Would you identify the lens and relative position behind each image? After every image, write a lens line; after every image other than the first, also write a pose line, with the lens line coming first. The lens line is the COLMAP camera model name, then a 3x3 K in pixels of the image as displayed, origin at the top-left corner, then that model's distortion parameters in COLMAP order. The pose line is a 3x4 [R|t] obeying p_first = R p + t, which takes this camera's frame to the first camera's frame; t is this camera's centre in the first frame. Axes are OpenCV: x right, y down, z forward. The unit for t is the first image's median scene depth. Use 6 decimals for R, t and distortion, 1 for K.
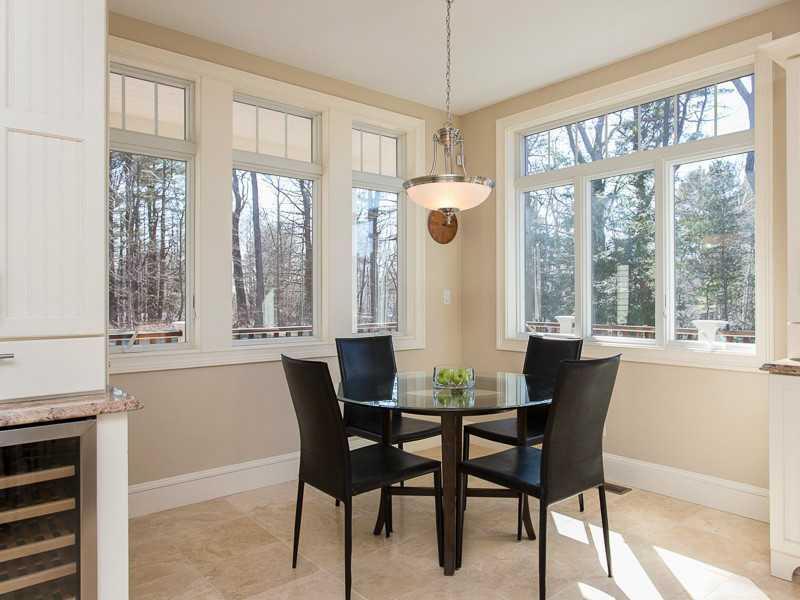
lens RADIAL K [[469.3, 0, 409.1], [0, 469.3, 307.6], [0, 0, 1]] dist [-0.001231, 0.000121]
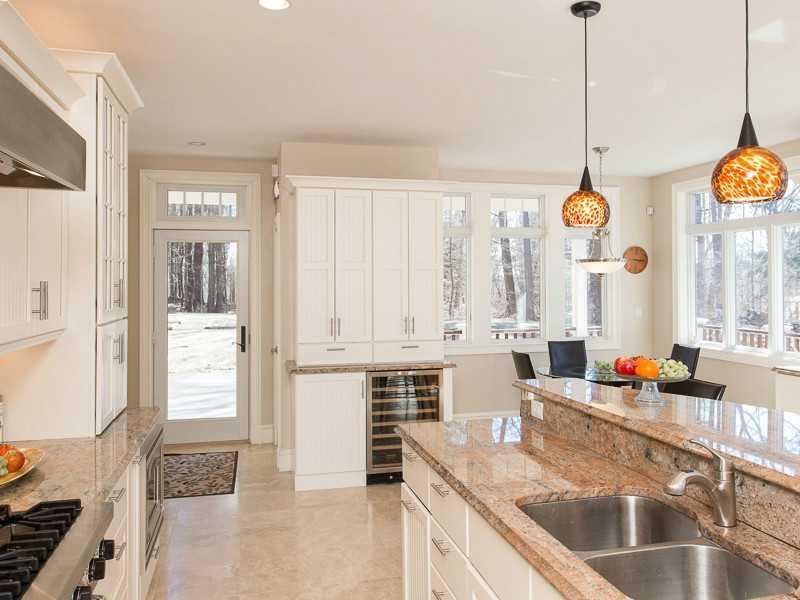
lens RADIAL K [[649.3, 0, 401.2], [0, 649.3, 273.0], [0, 0, 1]] dist [0.000132, -0.002214]
pose [[0.867833, -0.016687, -0.496575, 0.501029], [0.007979, 0.999775, -0.019653, -0.126426], [0.496791, 0.013094, 0.867771, -1.188759]]
